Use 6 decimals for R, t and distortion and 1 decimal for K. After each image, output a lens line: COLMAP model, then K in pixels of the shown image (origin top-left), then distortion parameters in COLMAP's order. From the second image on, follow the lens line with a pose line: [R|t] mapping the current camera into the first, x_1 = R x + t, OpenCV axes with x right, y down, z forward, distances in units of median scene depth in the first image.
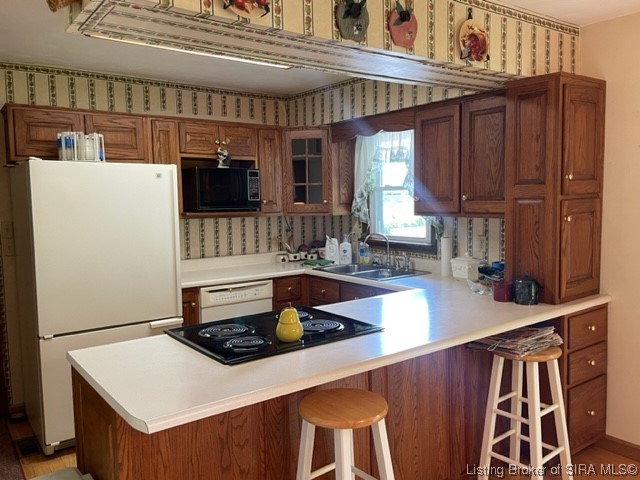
lens RADIAL K [[525.6, 0, 321.1], [0, 525.6, 243.1], [0, 0, 1]] dist [0.053234, -0.015456]
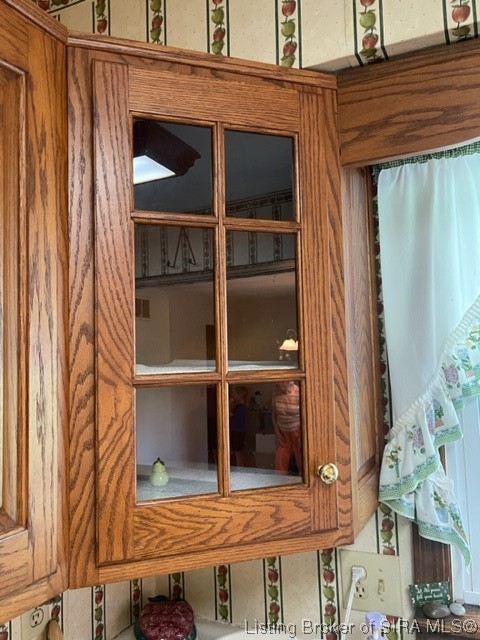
lens RADIAL K [[525.6, 0, 239.9], [0, 525.6, 319.7], [0, 0, 1]] dist [0.053234, -0.015456]
pose [[0.869393, 0.023924, 0.493541, -0.115061], [0.055988, 0.987625, -0.146499, -0.113224], [-0.490939, 0.154998, 0.857295, 0.912139]]
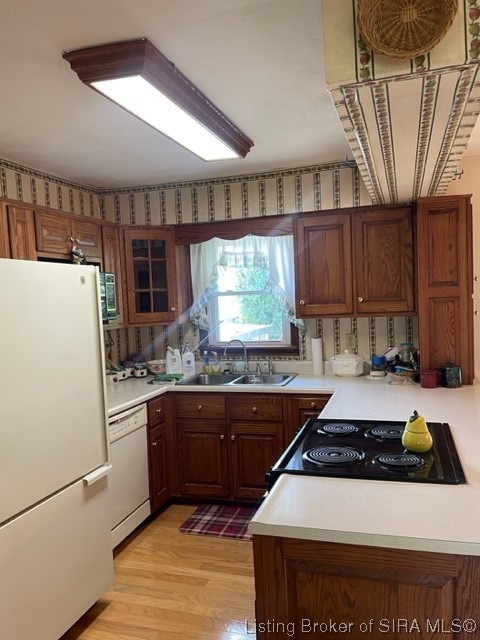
lens RADIAL K [[525.6, 0, 236.7], [0, 525.6, 320.7], [0, 0, 1]] dist [0.053234, -0.015456]
pose [[0.809853, -0.048120, 0.584656, -0.463896], [0.081931, 0.996140, -0.031502, -0.023112], [-0.580884, 0.073413, 0.810669, 0.215871]]
